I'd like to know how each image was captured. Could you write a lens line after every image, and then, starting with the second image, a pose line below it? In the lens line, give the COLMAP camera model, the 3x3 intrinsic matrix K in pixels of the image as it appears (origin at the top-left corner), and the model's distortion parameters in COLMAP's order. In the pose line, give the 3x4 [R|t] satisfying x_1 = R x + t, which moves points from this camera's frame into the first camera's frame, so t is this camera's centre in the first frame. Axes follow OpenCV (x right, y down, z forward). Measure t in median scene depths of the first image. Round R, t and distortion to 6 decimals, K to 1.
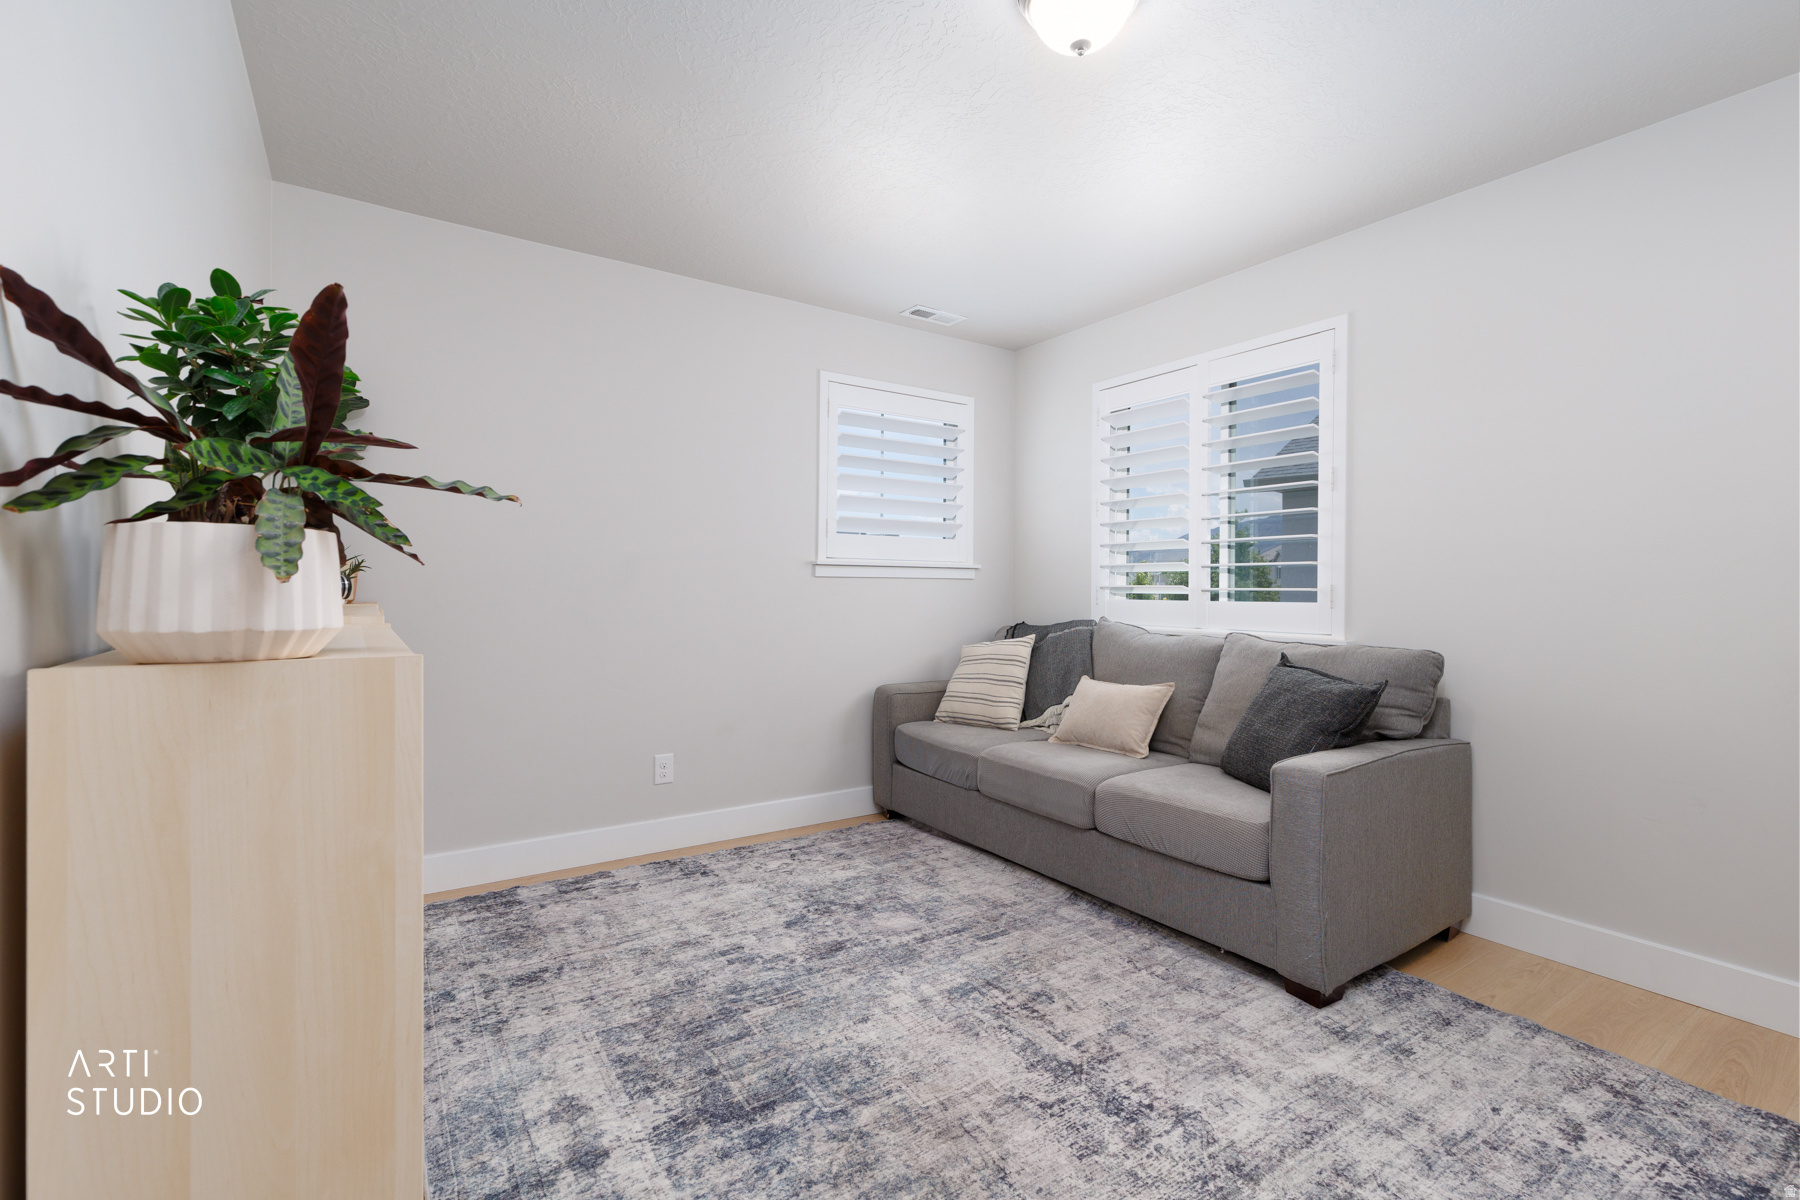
lens RADIAL K [[803.7, 0, 904.7], [0, 803.7, 592.6], [0, 0, 1]] dist [0.005437, -0.001120]
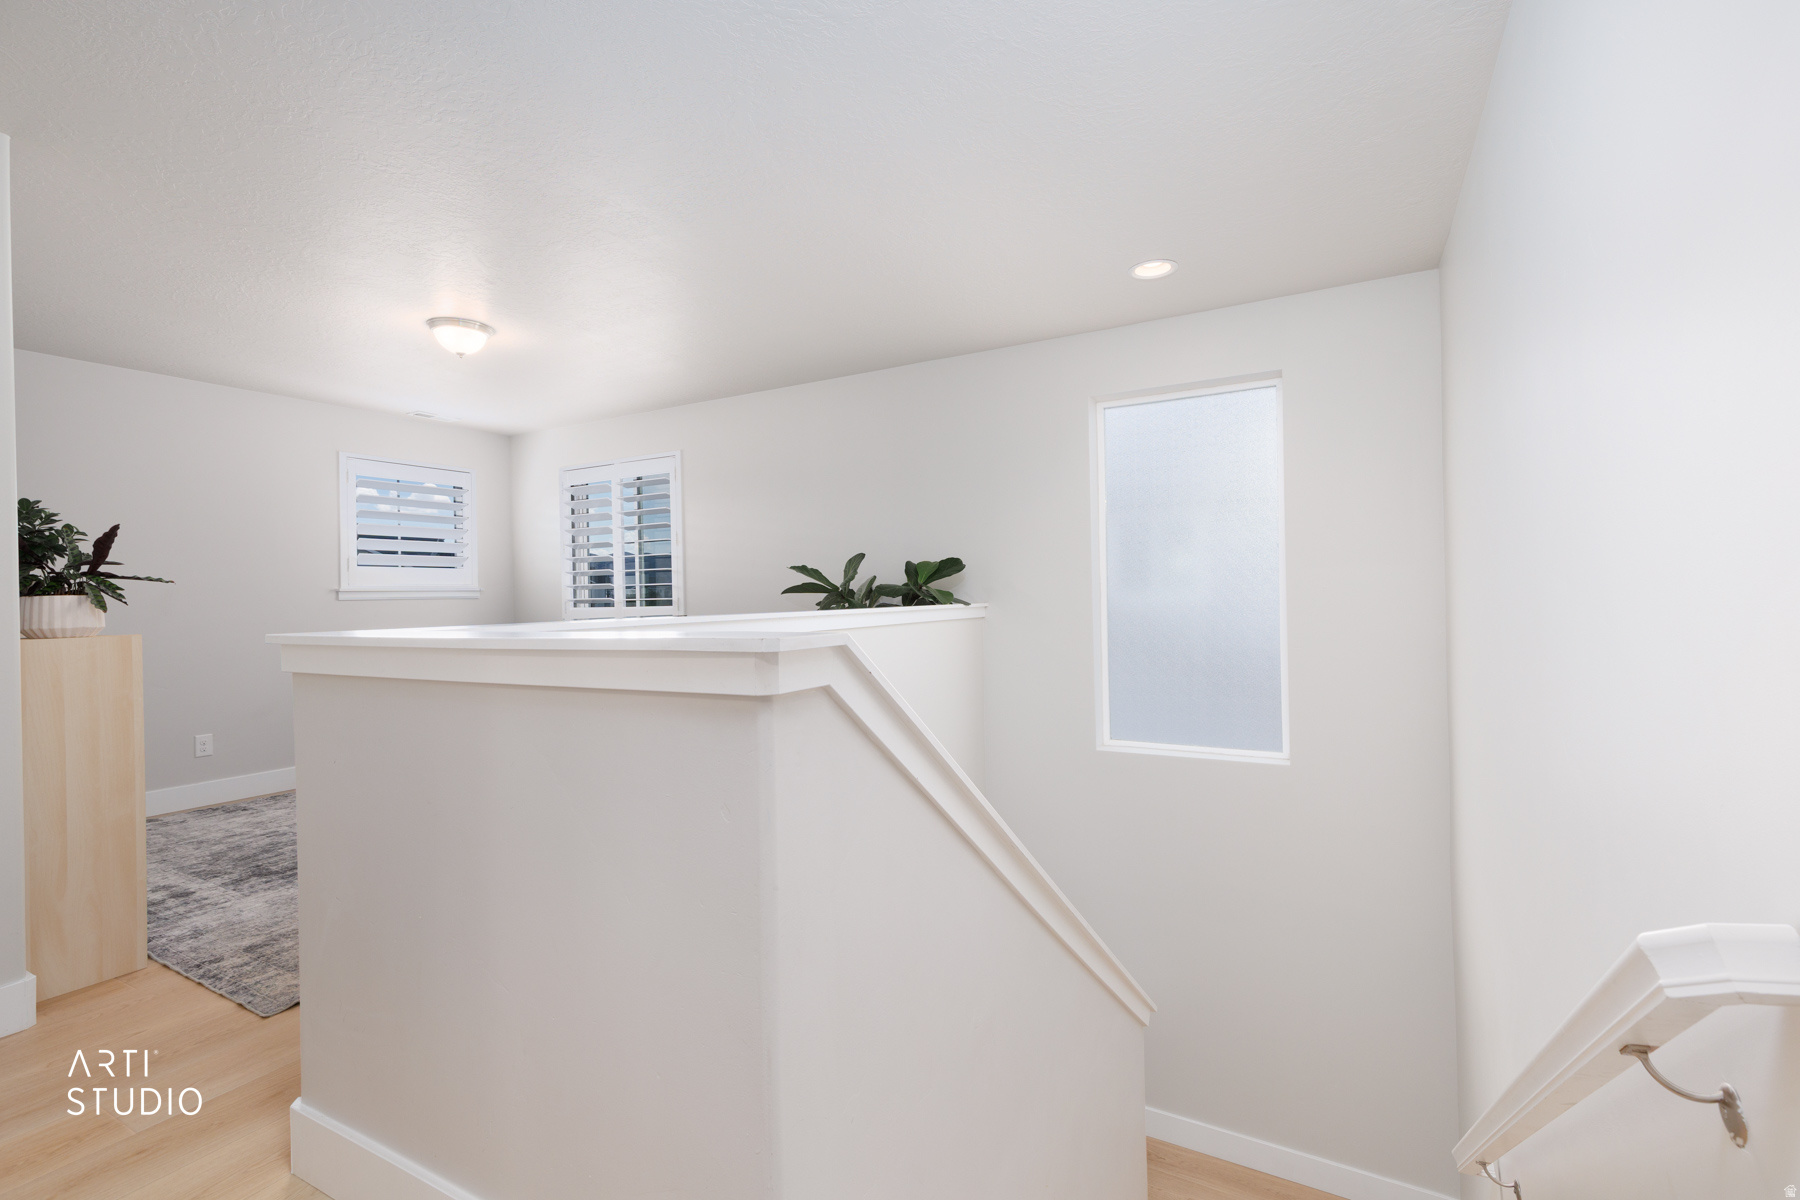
lens RADIAL K [[780.5, 0, 901.4], [0, 780.5, 586.2], [0, 0, 1]] dist [0.001122, -0.000471]
pose [[0.888467, -0.025111, 0.458252, 0.206096], [0.034628, 0.999324, -0.012376, 0.009884], [-0.457631, 0.026864, 0.888736, -0.987242]]
